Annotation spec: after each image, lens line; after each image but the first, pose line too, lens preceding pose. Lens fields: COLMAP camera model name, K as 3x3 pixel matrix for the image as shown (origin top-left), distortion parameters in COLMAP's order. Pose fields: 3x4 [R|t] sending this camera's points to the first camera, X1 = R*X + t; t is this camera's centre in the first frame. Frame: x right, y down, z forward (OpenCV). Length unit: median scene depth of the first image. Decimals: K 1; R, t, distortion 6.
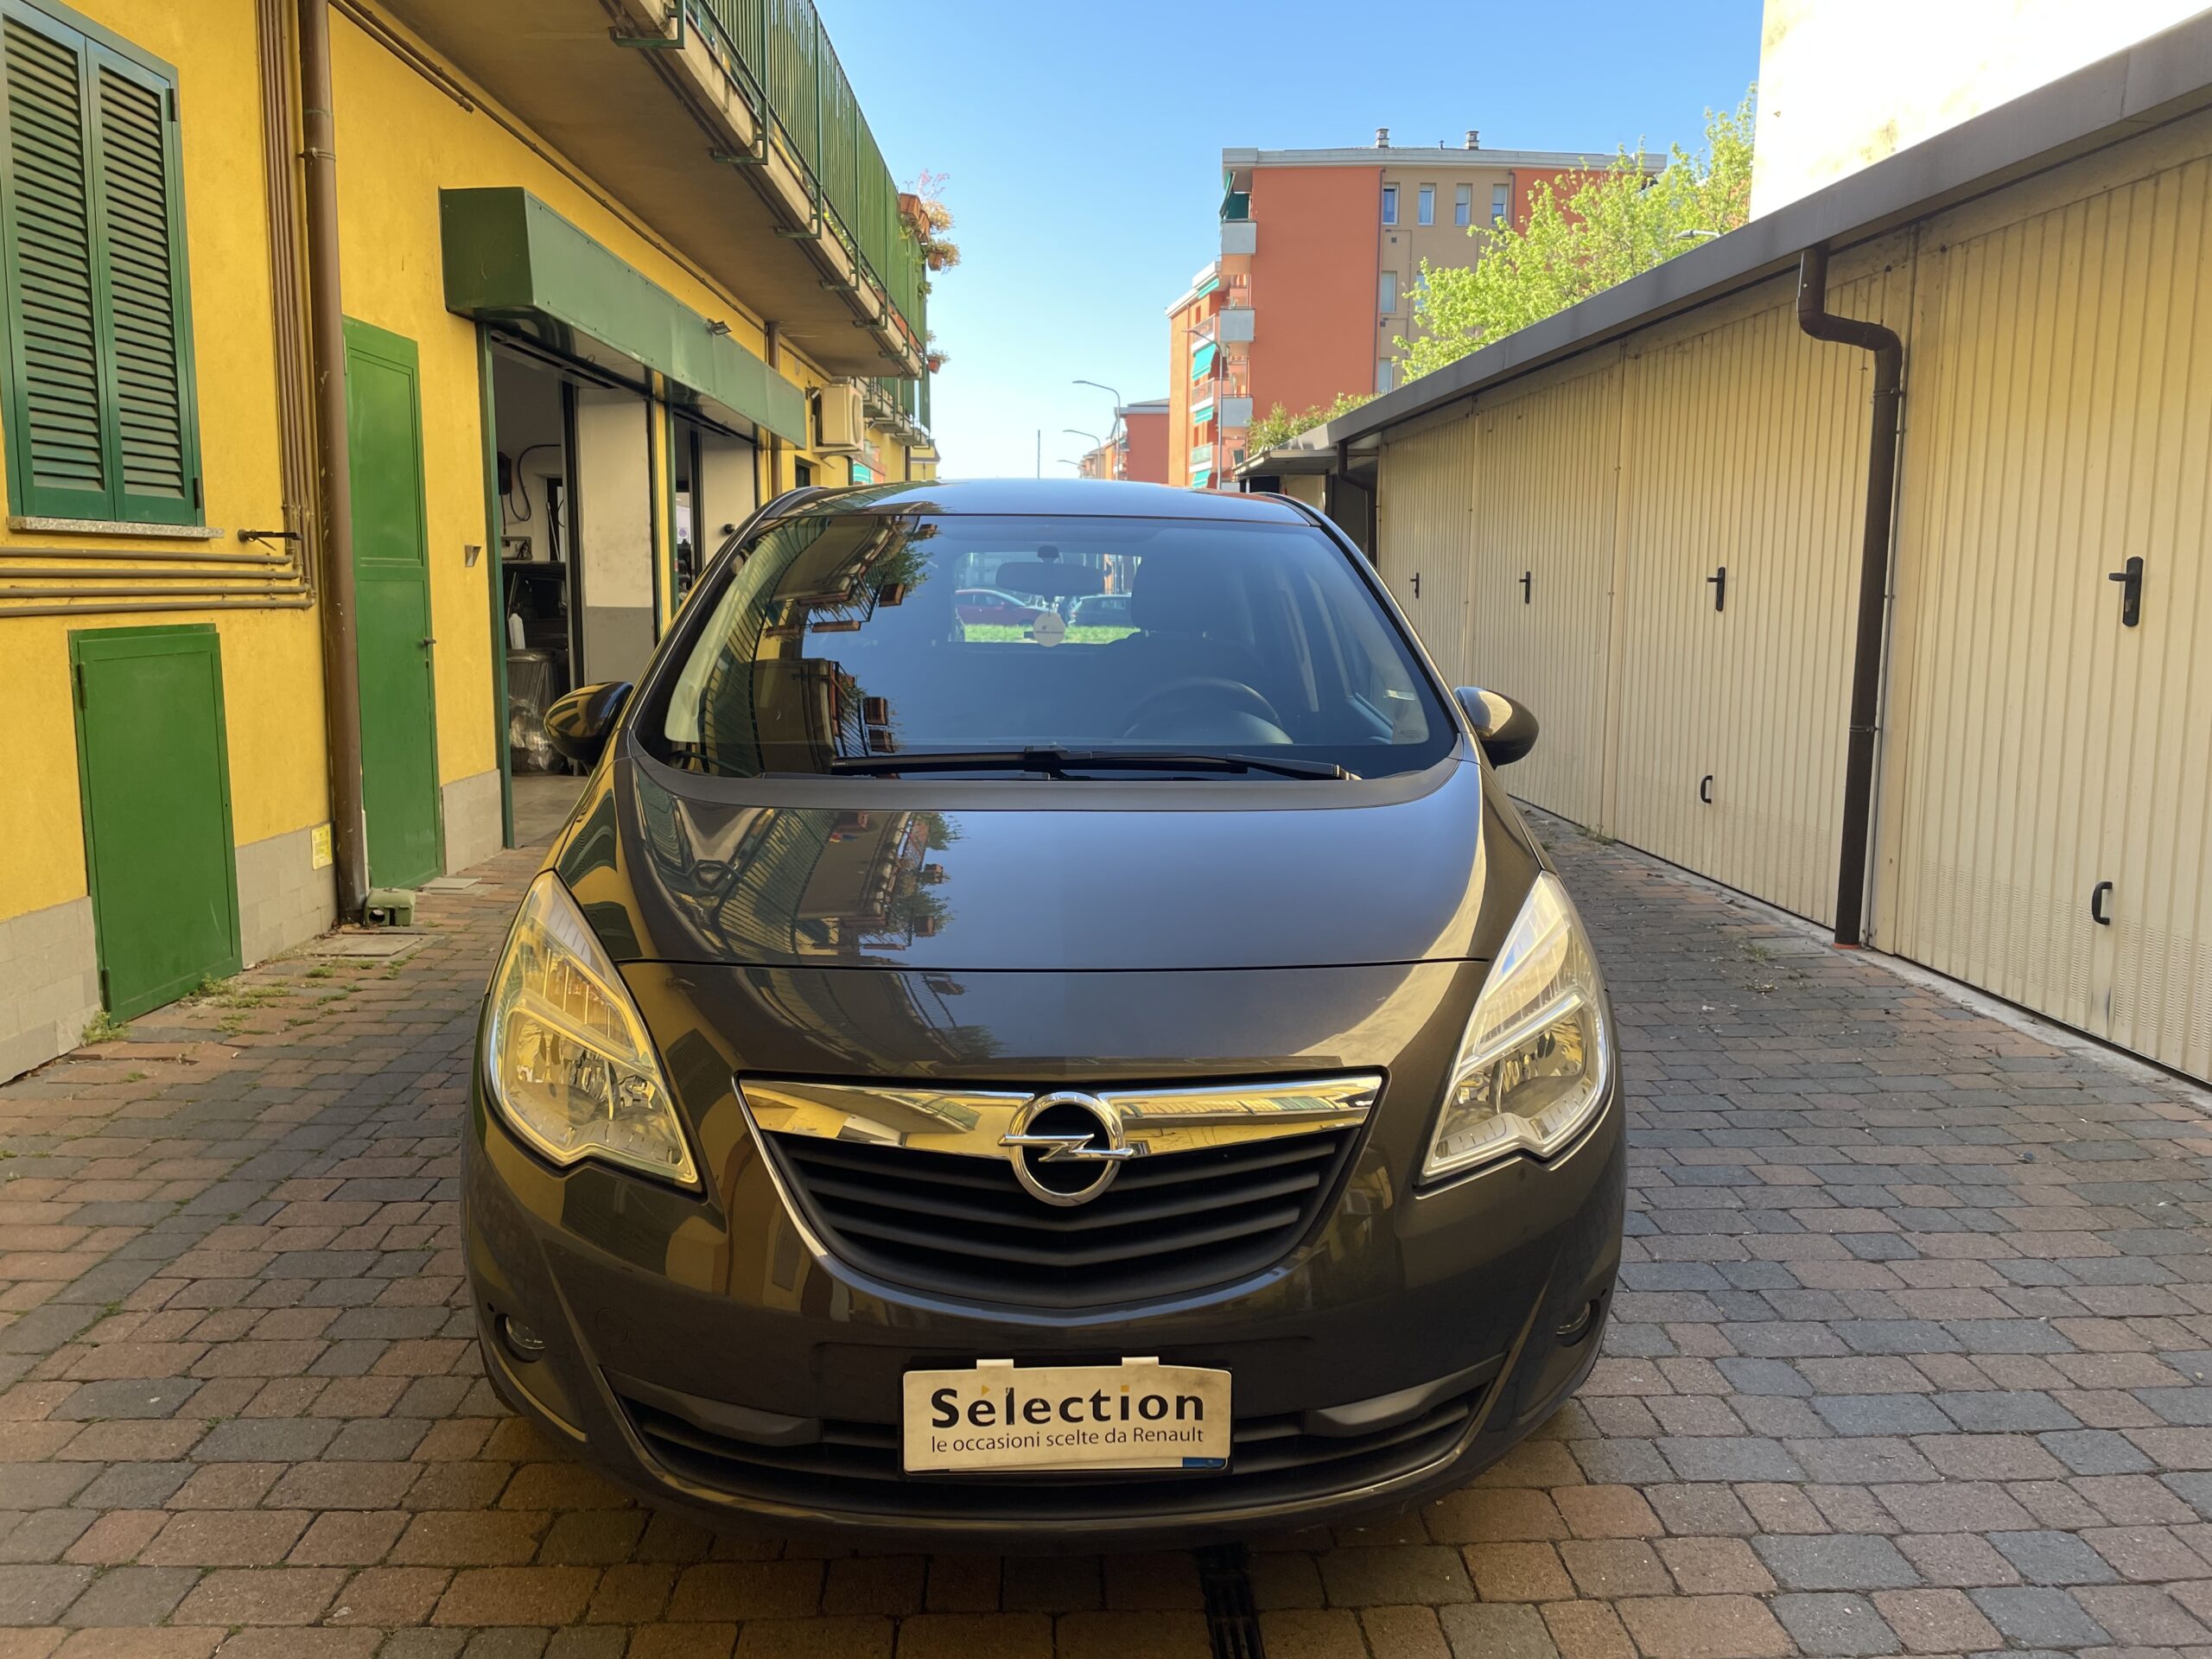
lens RADIAL K [[1667.6, 0, 1103.4], [0, 1667.6, 793.6], [0, 0, 1]] dist [0.085226, -0.101996]
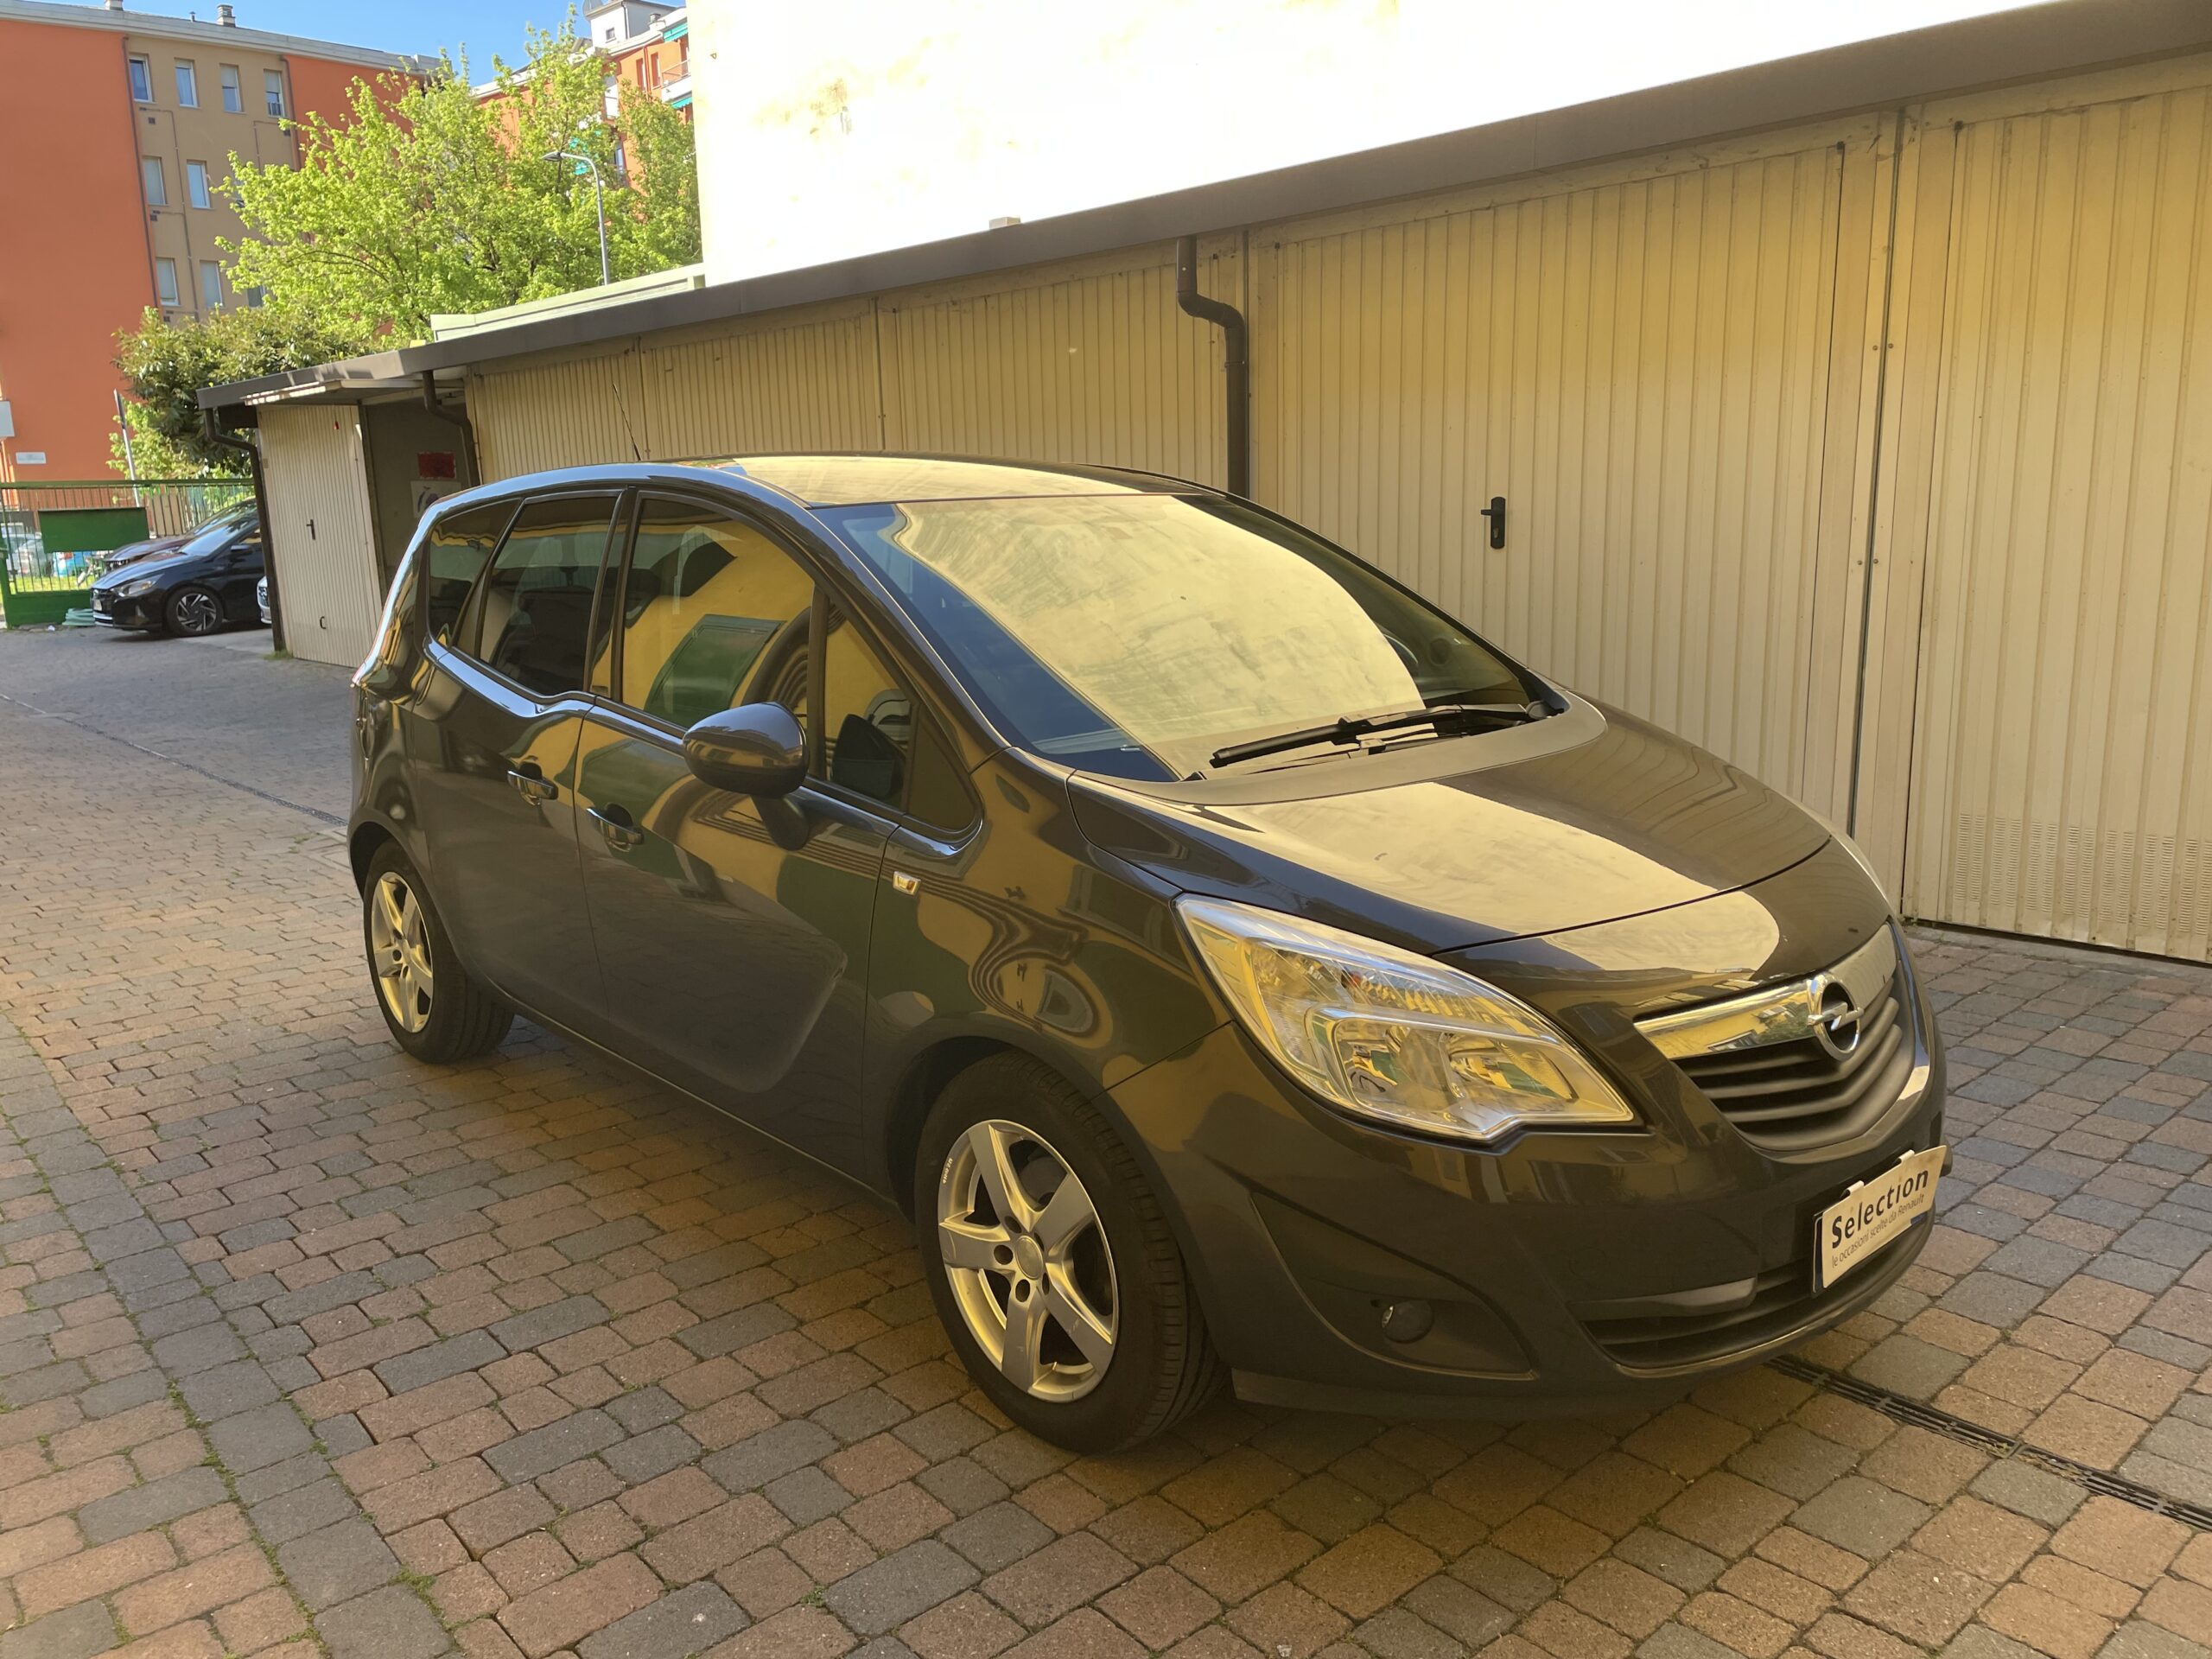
lens RADIAL K [[1667.6, 0, 1089.3], [0, 1667.6, 823.6], [0, 0, 1]] dist [0.085226, -0.101996]
pose [[0.779870, -0.150403, 0.607603, -0.500980], [0.112655, 0.988578, 0.100113, -0.051800], [-0.615721, -0.009625, 0.787906, 0.136713]]
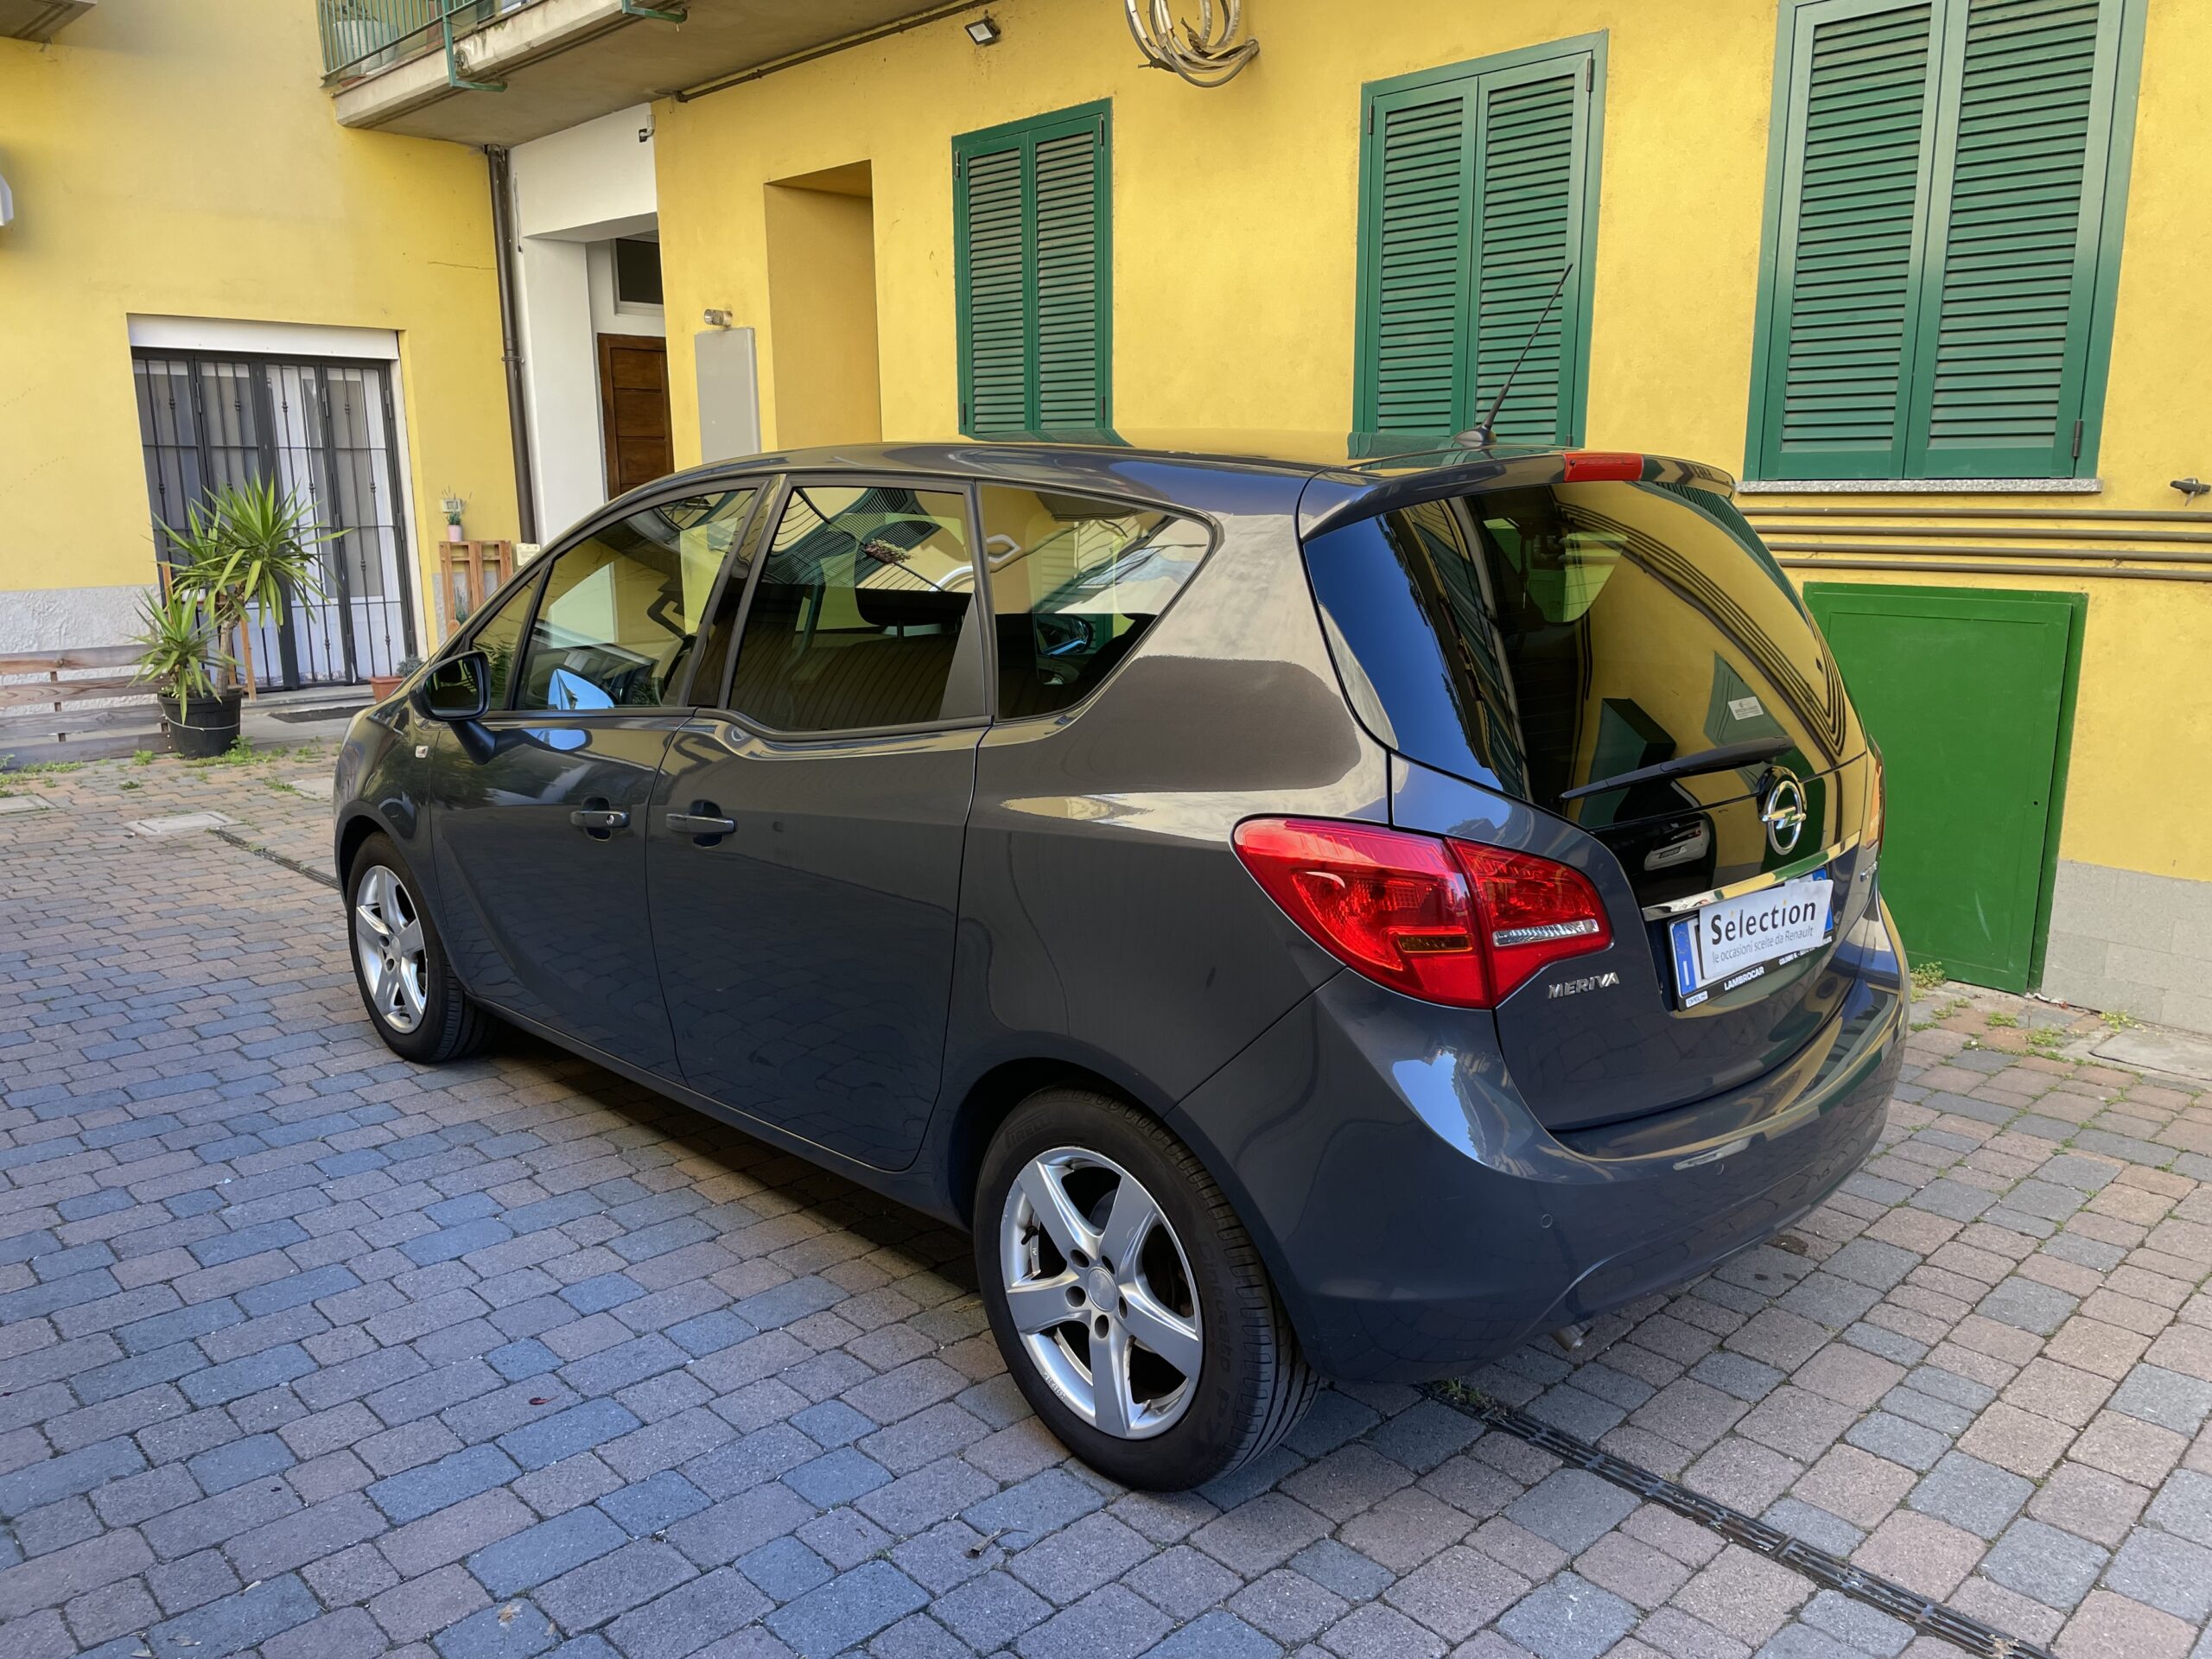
lens RADIAL K [[1667.6, 0, 1120.7], [0, 1667.6, 833.3], [0, 0, 1]] dist [0.085226, -0.101996]
pose [[-0.745182, 0.134897, -0.653075, 0.464675], [-0.084558, 0.952307, 0.293190, -0.225248], [0.661478, 0.273703, -0.698236, 1.515924]]
